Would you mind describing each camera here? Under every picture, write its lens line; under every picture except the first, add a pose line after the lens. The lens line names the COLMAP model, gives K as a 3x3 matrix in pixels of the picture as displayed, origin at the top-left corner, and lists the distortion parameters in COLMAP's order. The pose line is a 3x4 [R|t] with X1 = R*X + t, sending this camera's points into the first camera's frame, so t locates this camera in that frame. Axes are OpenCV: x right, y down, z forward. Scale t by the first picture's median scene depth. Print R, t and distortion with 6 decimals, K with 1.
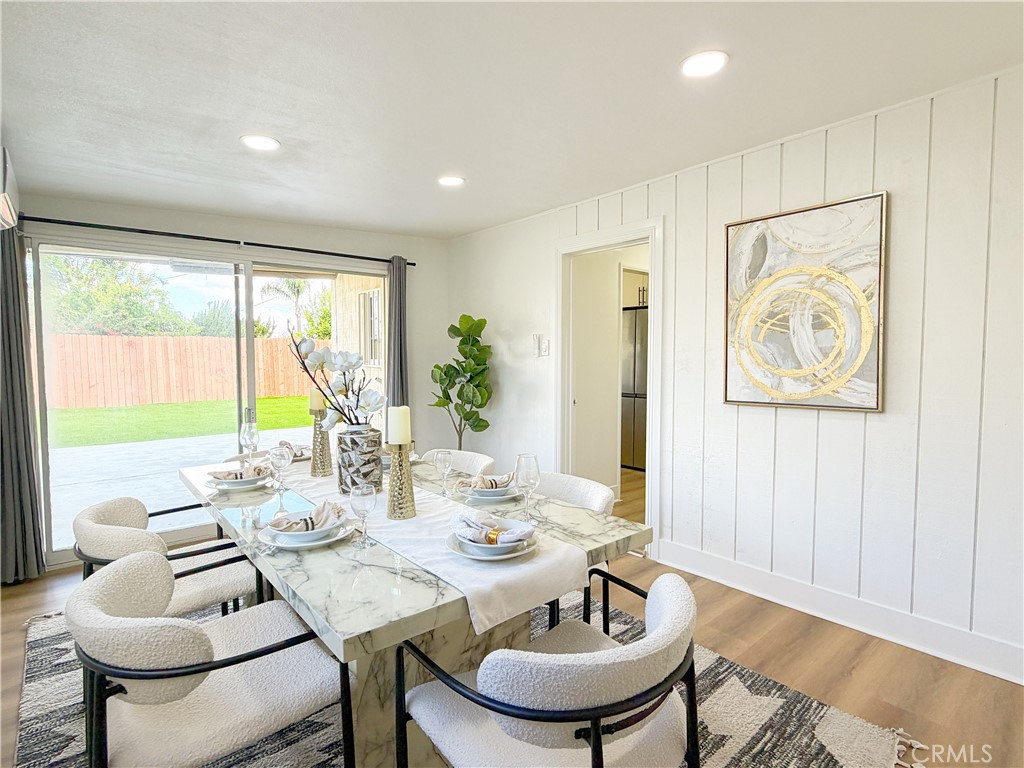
lens RADIAL K [[528.7, 0, 512.0], [0, 528.7, 384.0], [0, 0, 1]] dist [-0.000942, 0.000914]
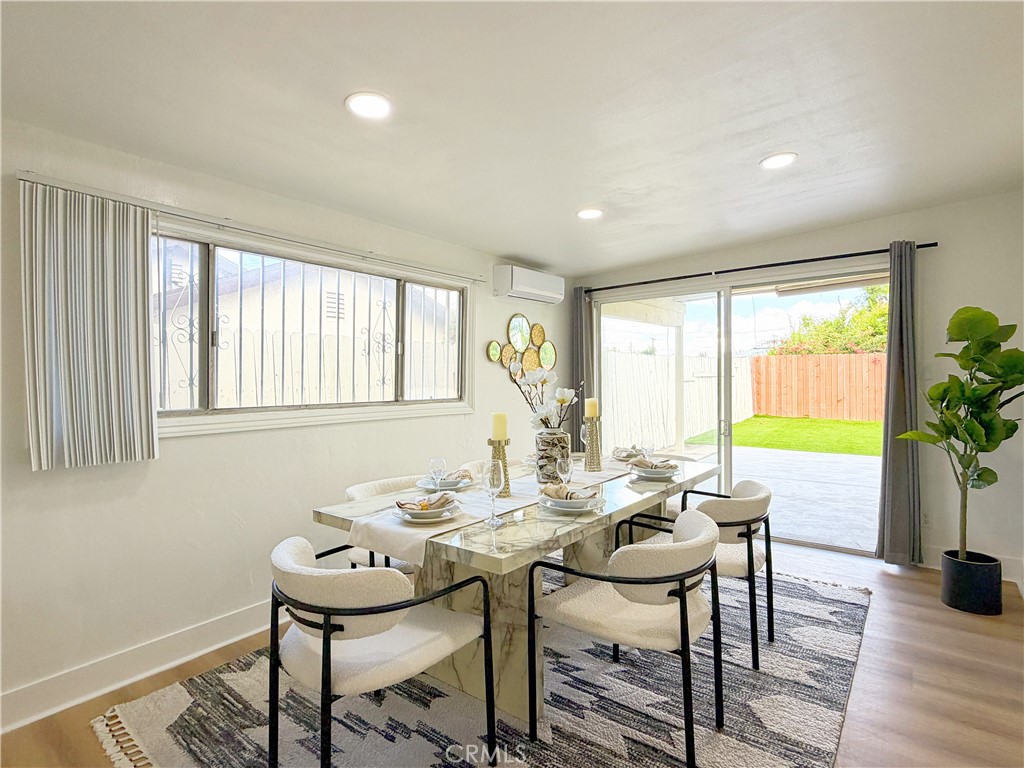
lens RADIAL K [[528.7, 0, 512.0], [0, 528.7, 384.0], [0, 0, 1]] dist [-0.000942, 0.000914]
pose [[0.200277, 0.011480, -0.979672, 0.681389], [-0.042602, 0.999088, 0.002998, -0.020566], [0.978813, 0.041135, 0.200583, 0.479916]]
